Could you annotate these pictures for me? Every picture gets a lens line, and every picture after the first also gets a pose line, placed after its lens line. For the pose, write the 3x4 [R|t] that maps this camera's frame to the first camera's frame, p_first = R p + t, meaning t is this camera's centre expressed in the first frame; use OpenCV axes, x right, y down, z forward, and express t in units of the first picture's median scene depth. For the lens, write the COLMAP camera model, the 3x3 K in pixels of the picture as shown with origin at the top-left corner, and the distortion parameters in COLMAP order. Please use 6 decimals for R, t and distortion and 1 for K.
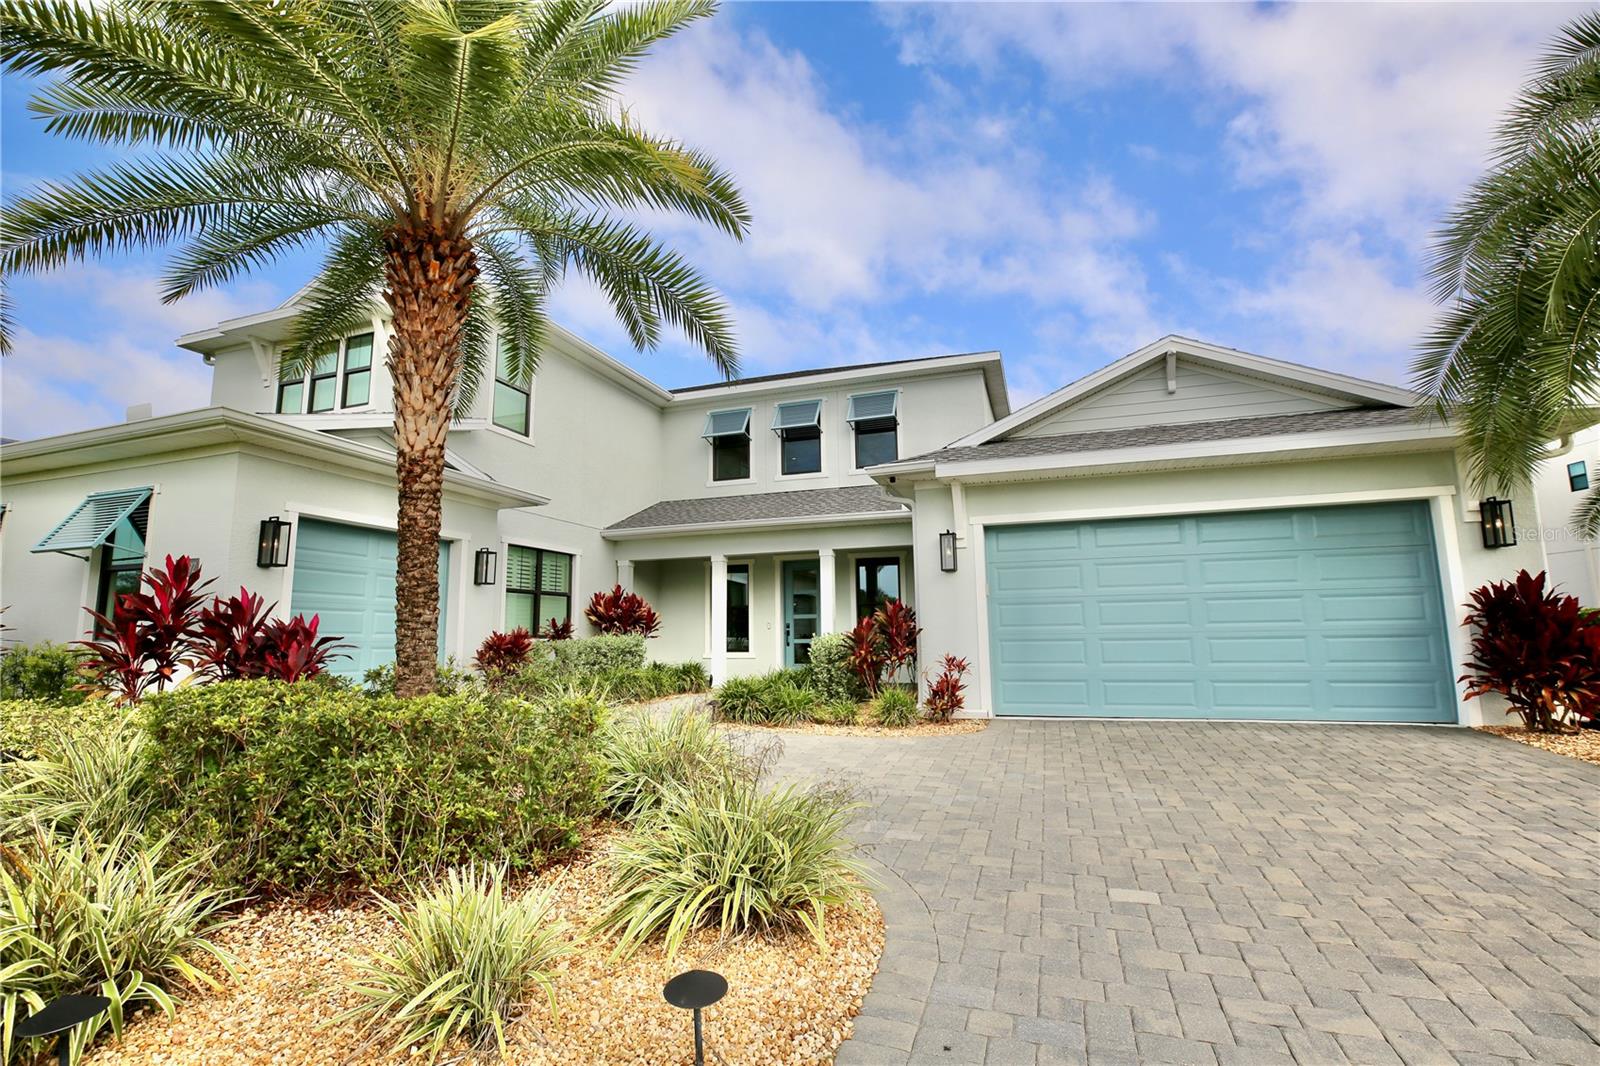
lens RADIAL K [[713.5, 0, 788.4], [0, 713.5, 515.8], [0, 0, 1]] dist [-0.002081, 0.000106]
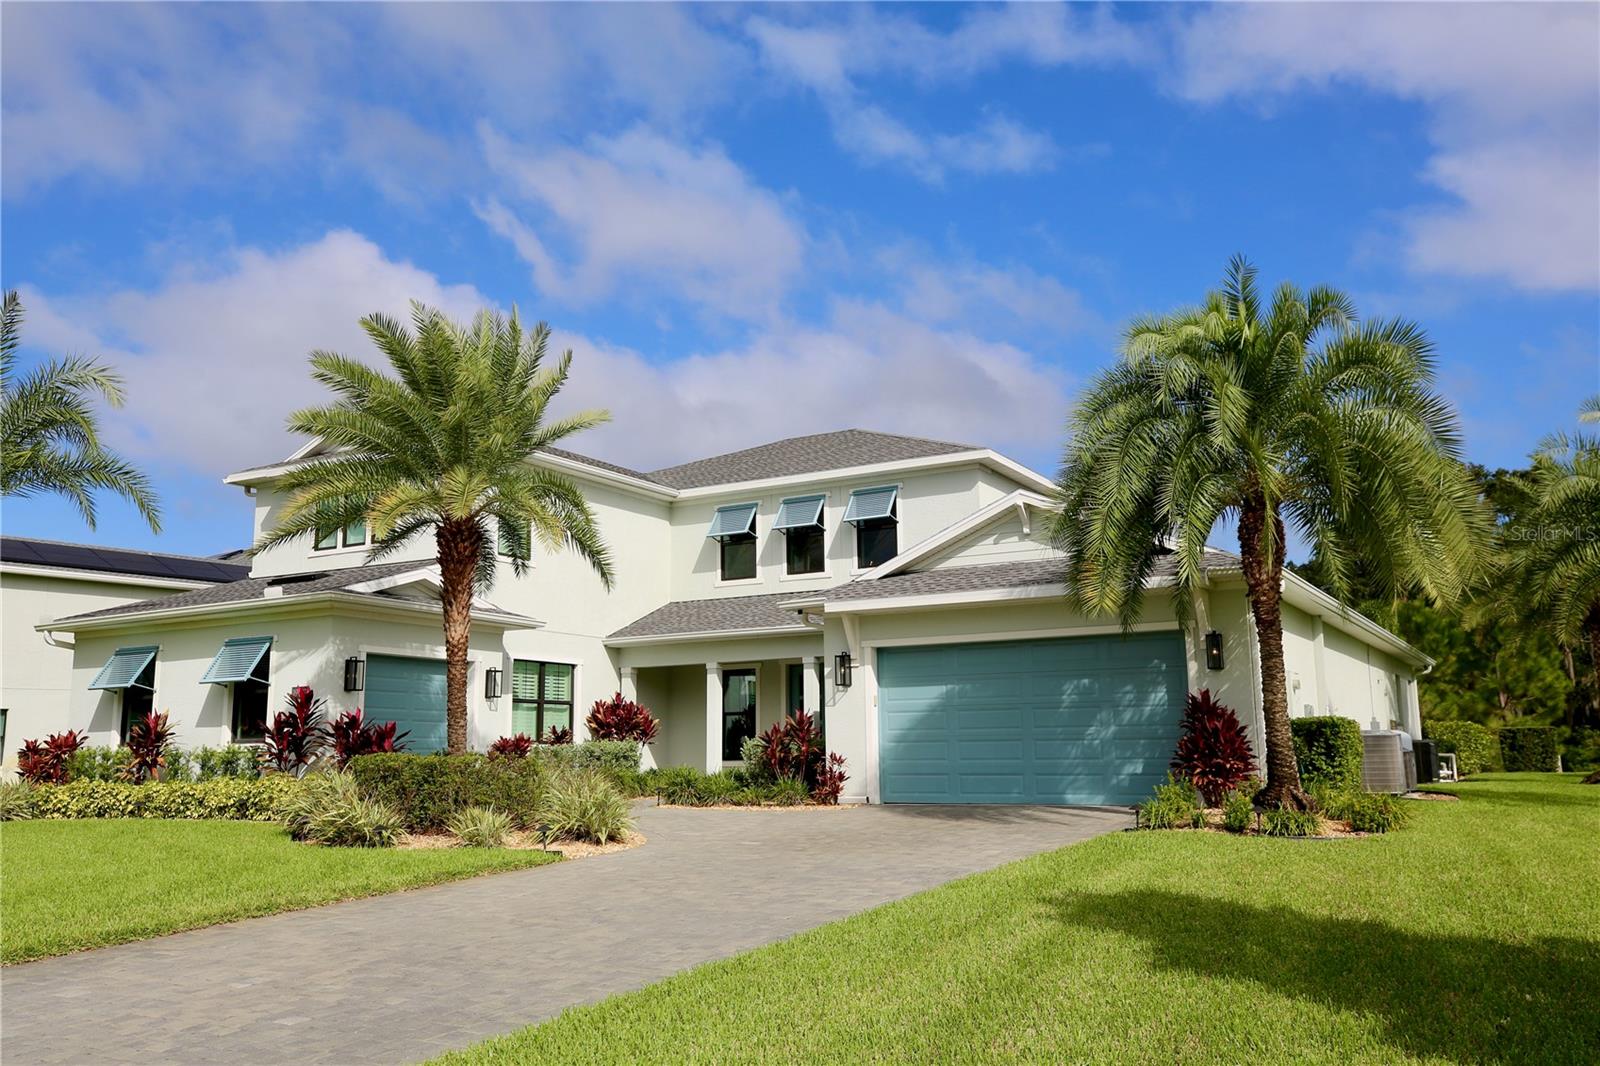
lens RADIAL K [[1298.5, 0, 800.0], [0, 1298.5, 533.0], [0, 0, 1]] dist [0.068569, 0.008828]
pose [[0.983205, -0.028749, -0.180228, 0.387685], [0.027457, 0.999576, -0.009660, -0.115988], [0.180429, 0.004550, 0.983577, -0.854687]]
